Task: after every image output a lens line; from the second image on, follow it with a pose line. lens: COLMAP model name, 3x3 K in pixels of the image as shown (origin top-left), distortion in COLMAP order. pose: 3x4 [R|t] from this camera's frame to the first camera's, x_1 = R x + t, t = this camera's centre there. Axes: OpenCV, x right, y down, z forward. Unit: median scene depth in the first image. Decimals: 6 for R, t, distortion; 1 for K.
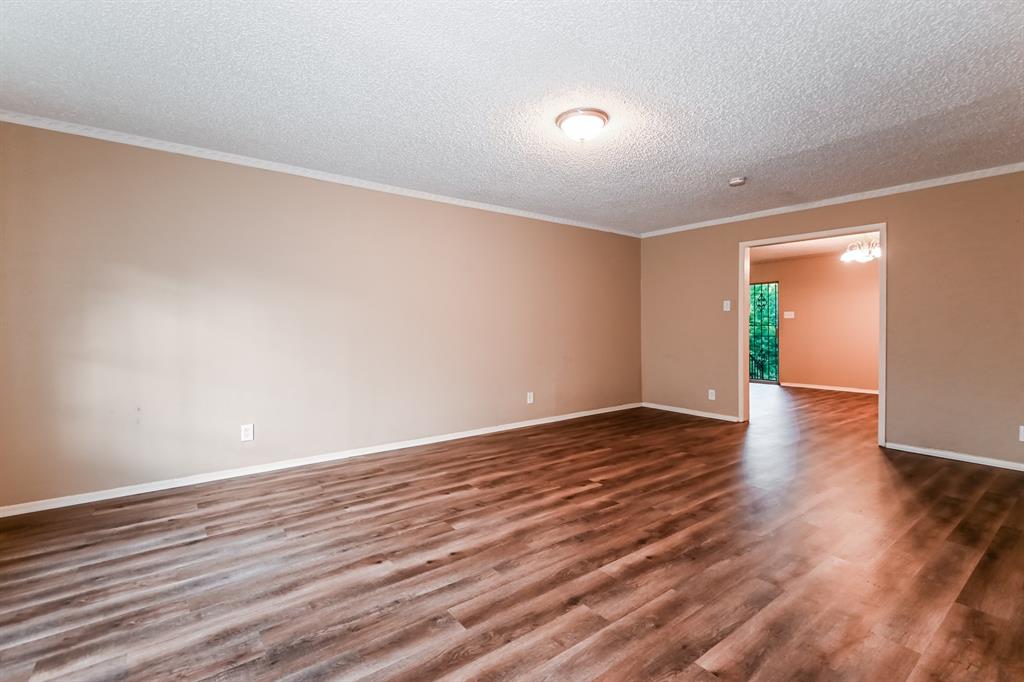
lens RADIAL K [[486.1, 0, 511.2], [0, 486.1, 331.1], [0, 0, 1]] dist [0.001750, 0.000360]
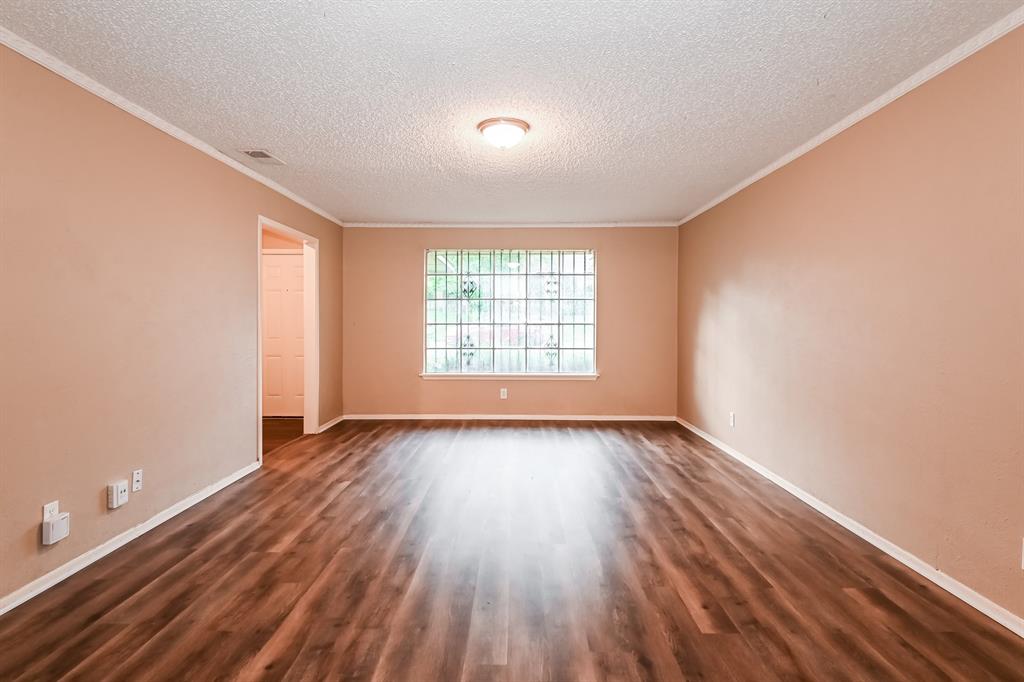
lens RADIAL K [[486.1, 0, 511.2], [0, 486.1, 331.1], [0, 0, 1]] dist [0.001750, 0.000360]
pose [[-0.605340, 0.017916, -0.795765, 0.757170], [-0.009410, 0.999516, 0.029661, -0.044484], [0.795911, 0.025443, -0.604879, 1.296871]]
